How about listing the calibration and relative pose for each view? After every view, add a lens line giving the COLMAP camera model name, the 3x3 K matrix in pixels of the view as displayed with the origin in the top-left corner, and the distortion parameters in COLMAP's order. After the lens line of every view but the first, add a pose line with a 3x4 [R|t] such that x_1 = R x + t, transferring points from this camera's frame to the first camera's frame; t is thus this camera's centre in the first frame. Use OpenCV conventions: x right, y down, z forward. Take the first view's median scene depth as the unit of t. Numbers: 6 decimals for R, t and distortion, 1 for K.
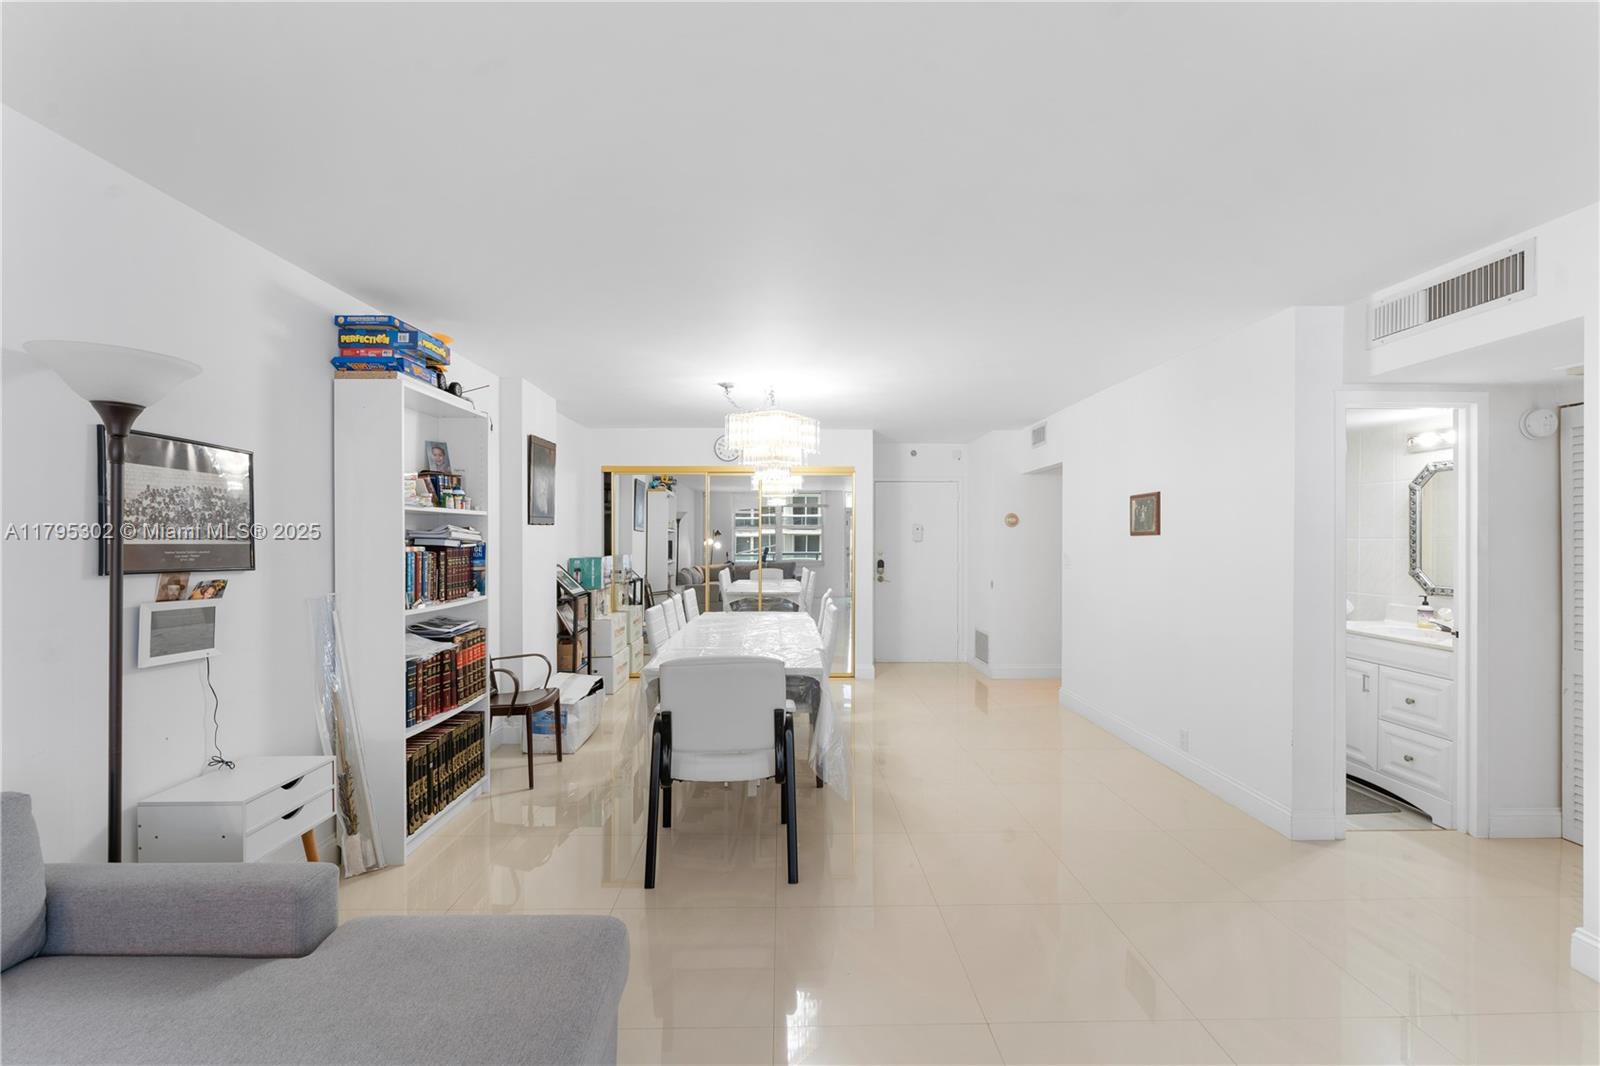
lens RADIAL K [[690.2, 0, 798.8], [0, 690.2, 543.8], [0, 0, 1]] dist [0.001075, 0.000044]
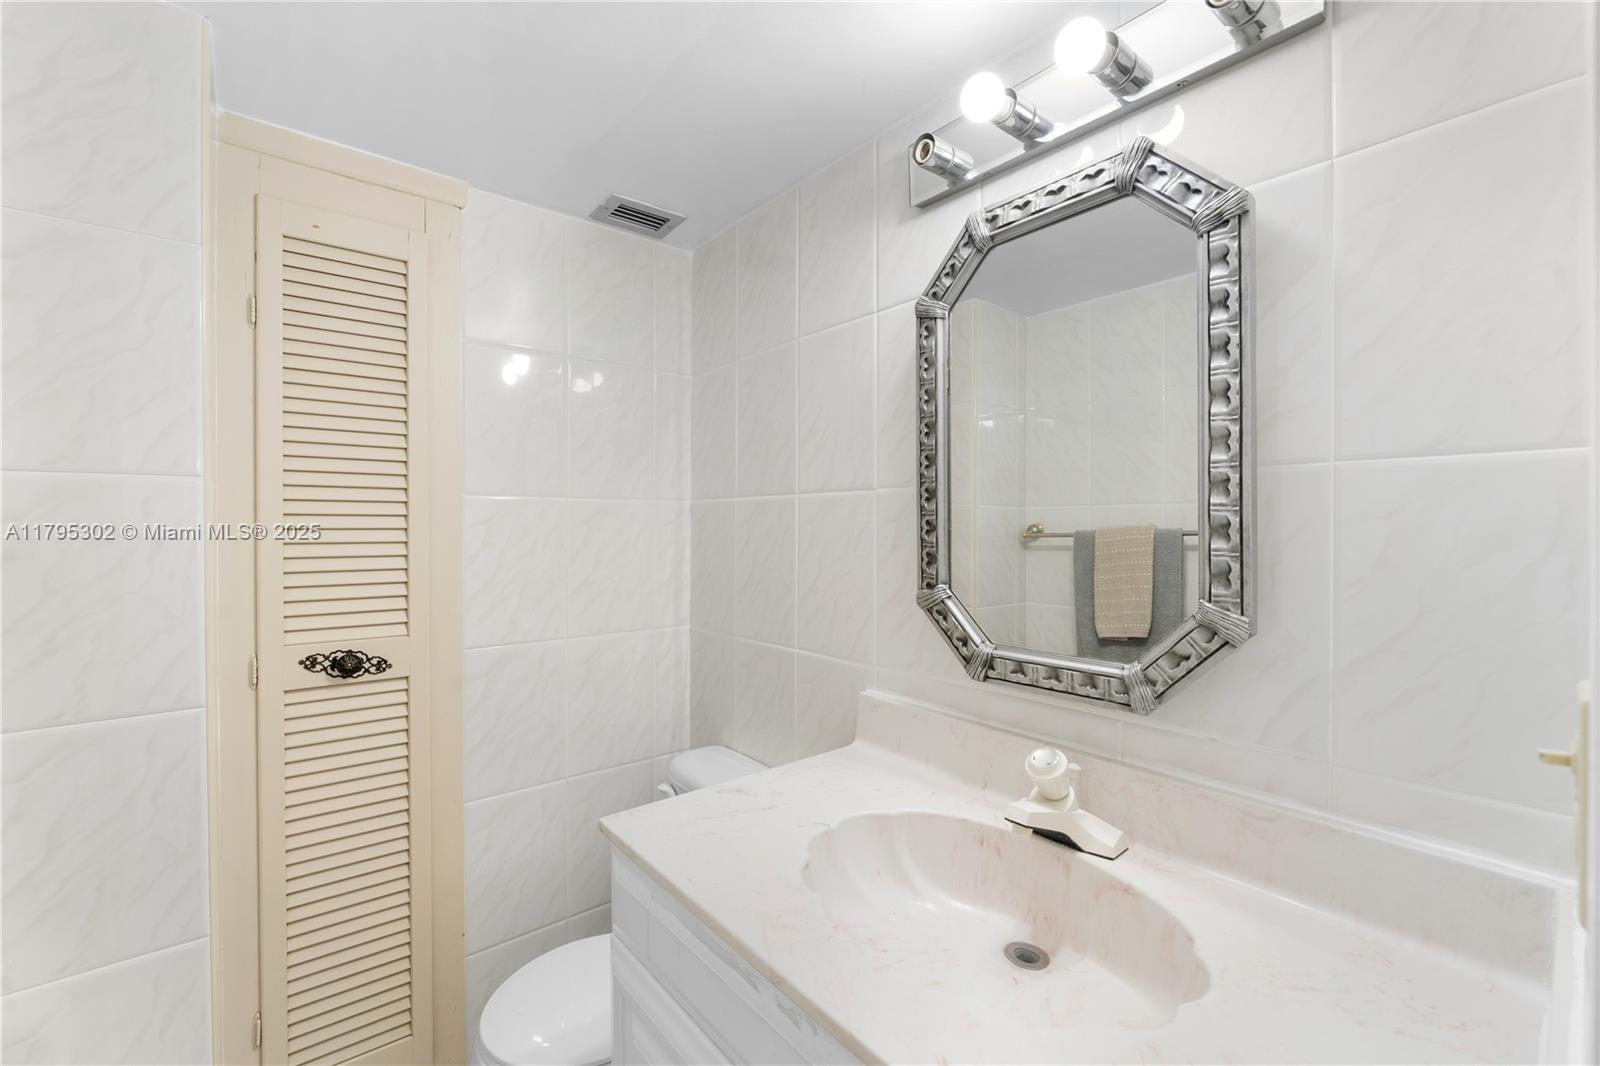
lens RADIAL K [[690.2, 0, 800.7], [0, 690.2, 529.8], [0, 0, 1]] dist [0.001075, 0.000044]
pose [[0.793341, -0.008122, 0.608723, 0.667609], [0.006163, 0.999967, 0.005311, 0.010486], [-0.608746, -0.000462, 0.793365, 0.801151]]
